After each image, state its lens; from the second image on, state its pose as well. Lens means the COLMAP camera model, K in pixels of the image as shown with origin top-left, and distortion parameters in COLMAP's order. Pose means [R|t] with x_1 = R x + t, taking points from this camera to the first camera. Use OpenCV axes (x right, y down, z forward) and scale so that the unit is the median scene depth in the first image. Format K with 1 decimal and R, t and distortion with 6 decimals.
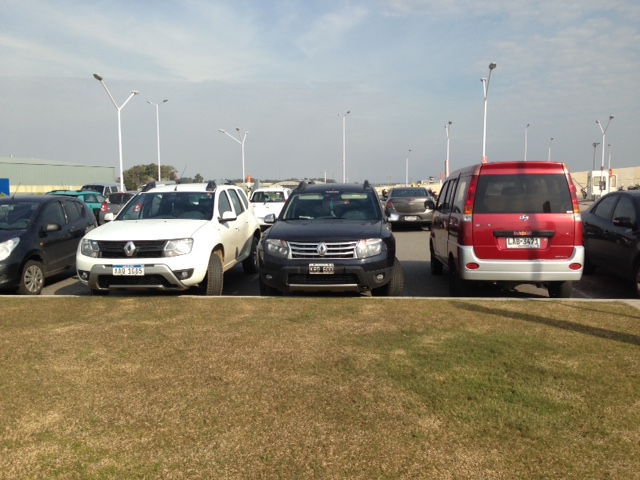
lens RADIAL K [[603.6, 0, 320.0], [0, 603.6, 240.0], [0, 0, 1]] dist [0.073782, -0.242328]
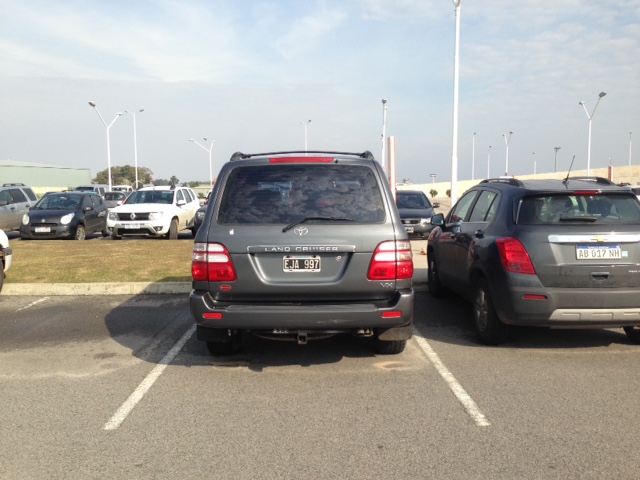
lens RADIAL K [[613.7, 0, 320.2], [0, 613.7, 229.6], [0, 0, 1]] dist [-0.001116, -0.005944]
pose [[0.999369, -0.000333, 0.035508, 0.222442], [0.001095, 0.999770, -0.021438, 0.089169], [-0.035492, 0.021464, 0.999139, -0.975911]]
